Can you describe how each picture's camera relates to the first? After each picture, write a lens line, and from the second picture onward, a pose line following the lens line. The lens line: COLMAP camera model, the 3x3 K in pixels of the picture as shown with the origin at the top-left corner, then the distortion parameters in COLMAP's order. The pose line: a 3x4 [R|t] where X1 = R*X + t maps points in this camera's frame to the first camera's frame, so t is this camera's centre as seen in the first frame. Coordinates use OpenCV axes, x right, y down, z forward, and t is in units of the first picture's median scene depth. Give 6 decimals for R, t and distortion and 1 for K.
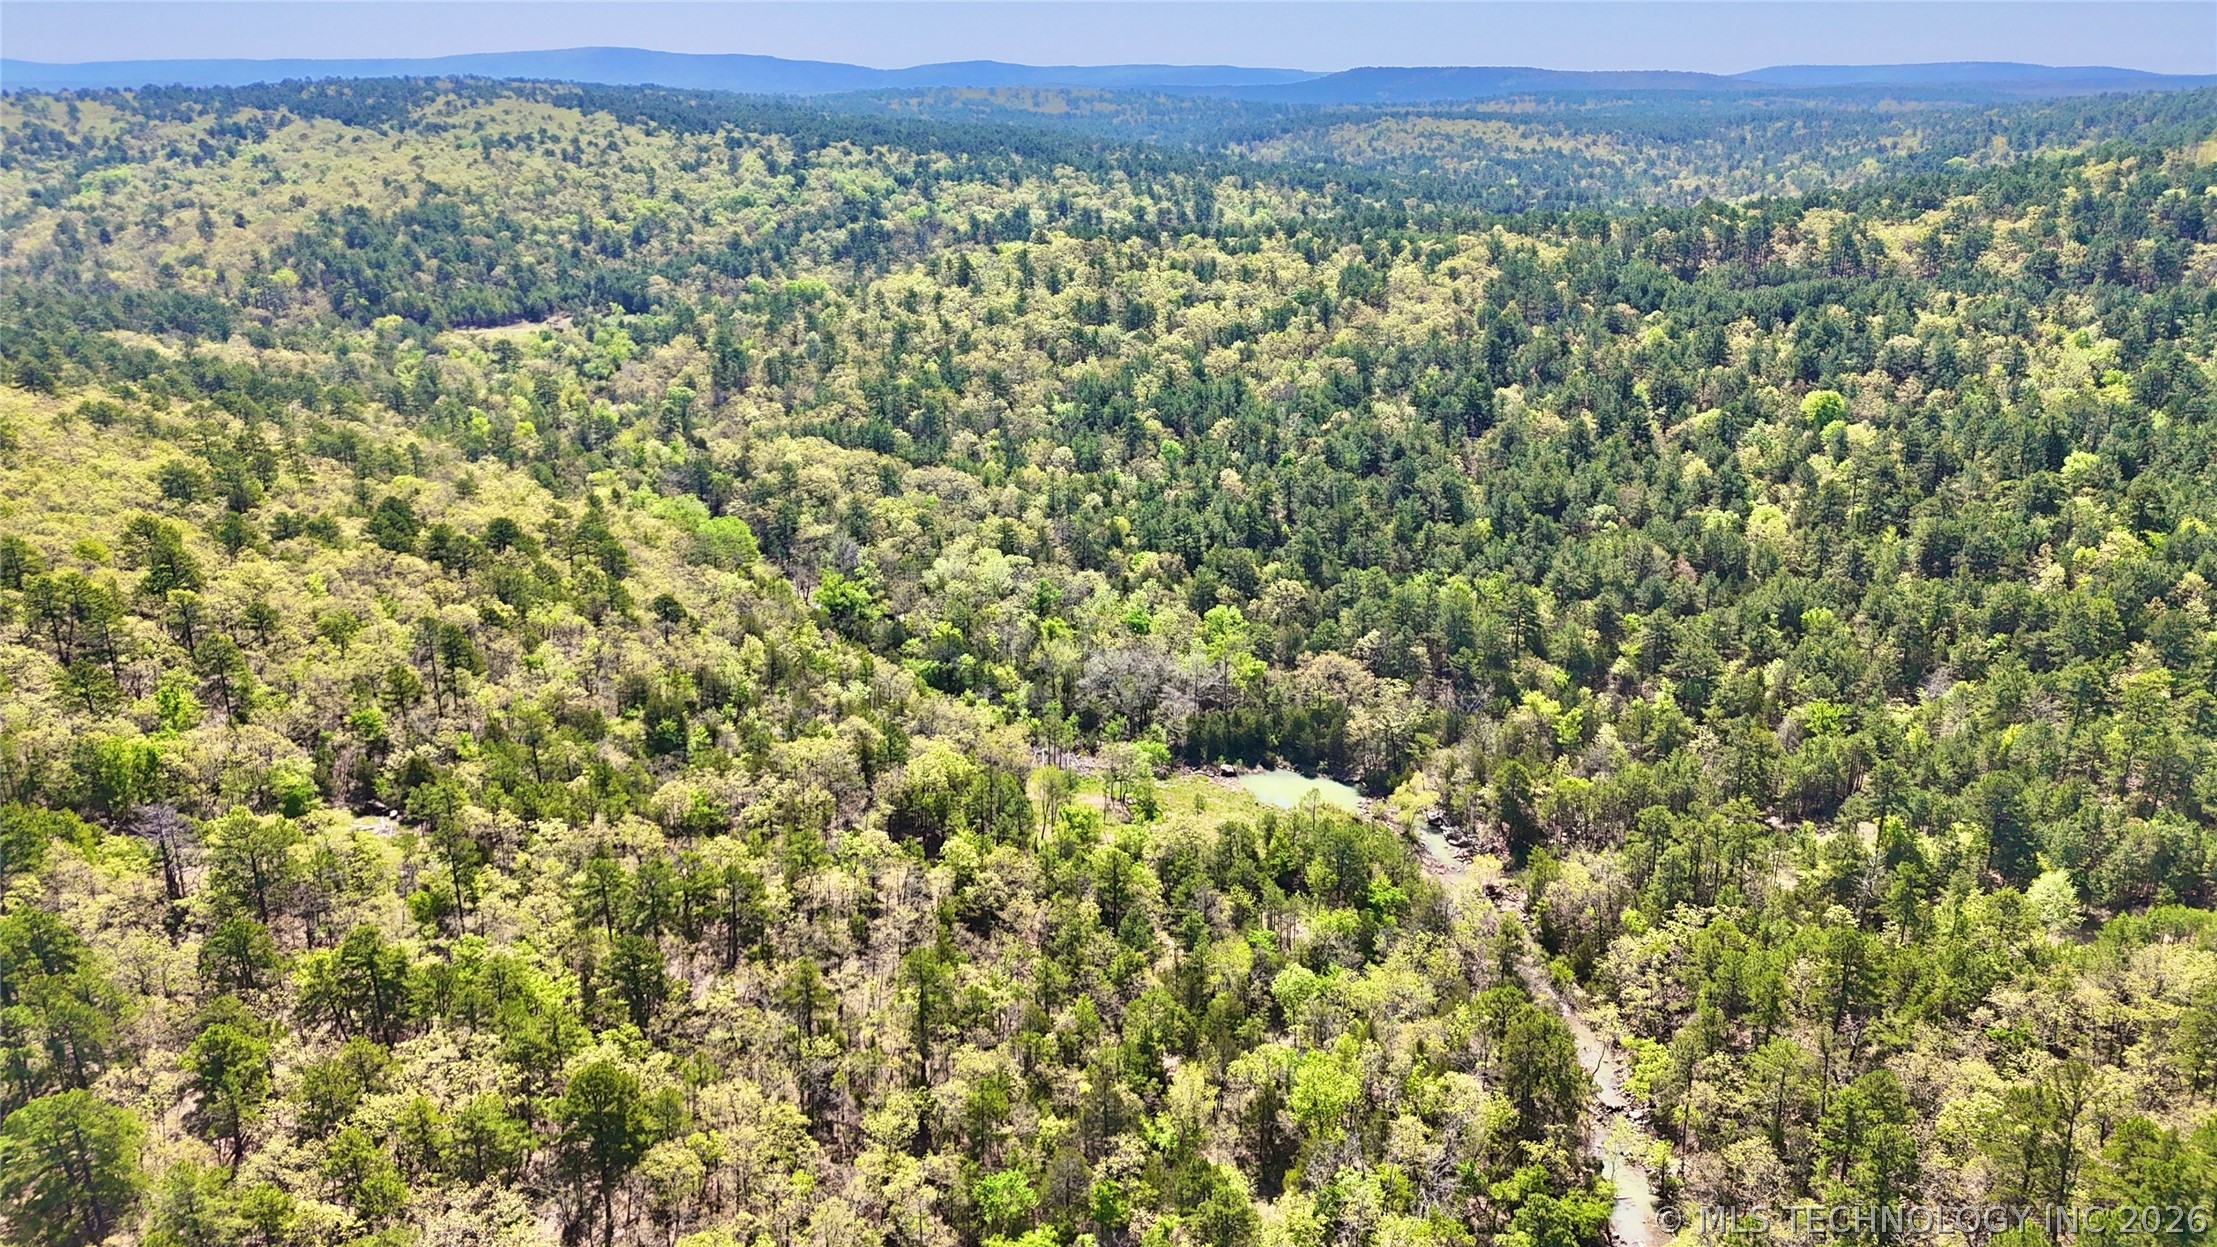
lens RADIAL K [[1590.7, 0, 1111.8], [0, 1590.7, 622.7], [0, 0, 1]] dist [0.012387, 0.000128]
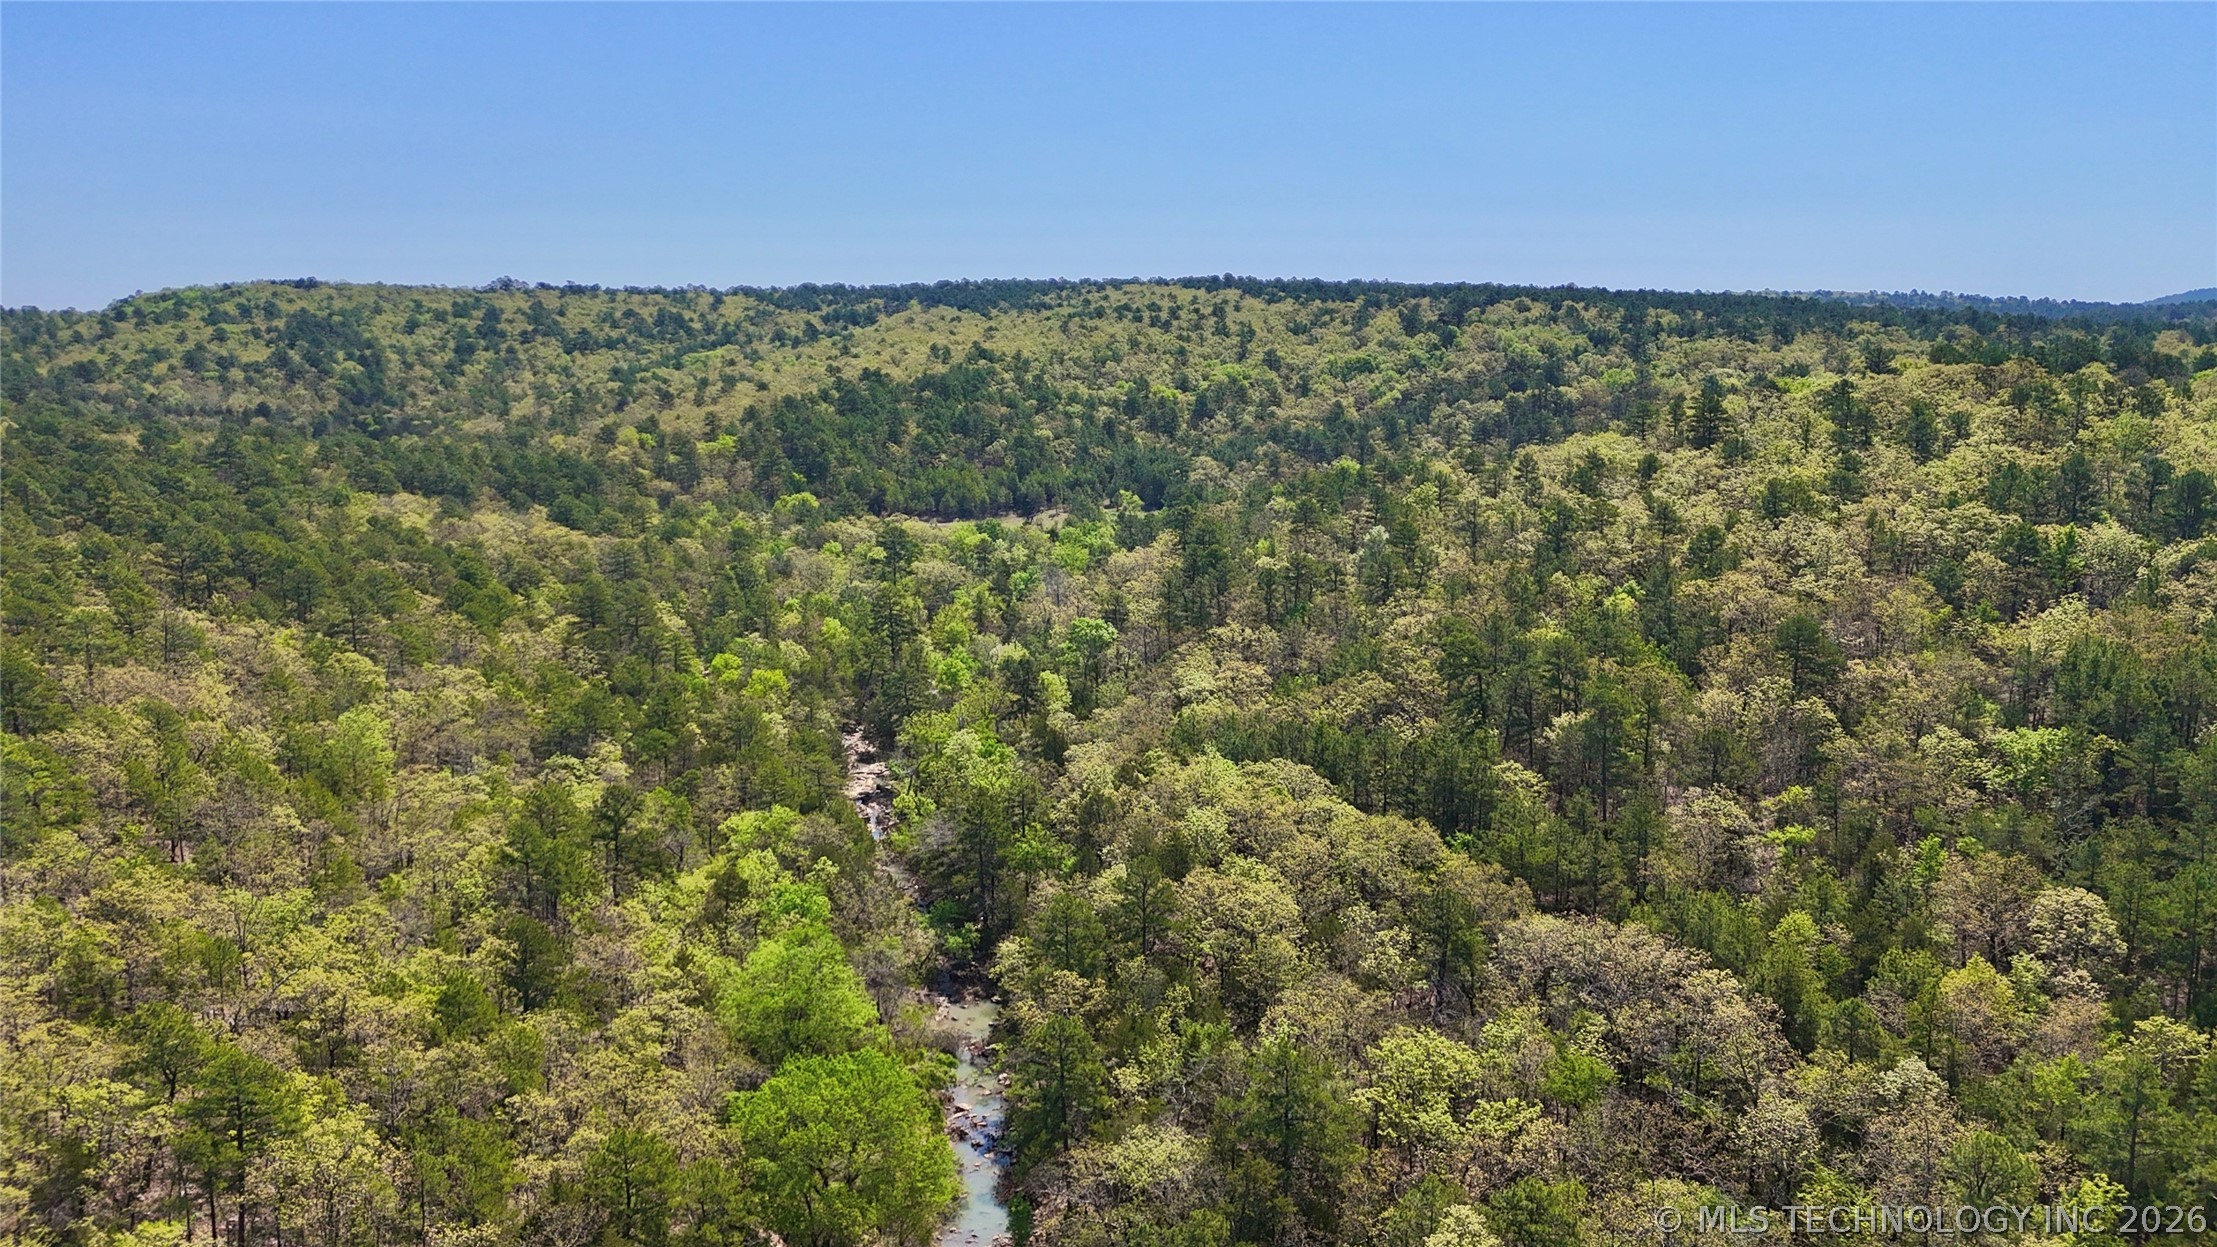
lens RADIAL K [[1590.7, 0, 1111.1], [0, 1590.7, 627.5], [0, 0, 1]] dist [0.012387, 0.000128]
pose [[0.910260, 0.059237, -0.409778, -0.059770], [-0.119573, 0.985152, -0.123201, -0.081852], [0.396396, 0.161143, 0.903827, 0.535501]]
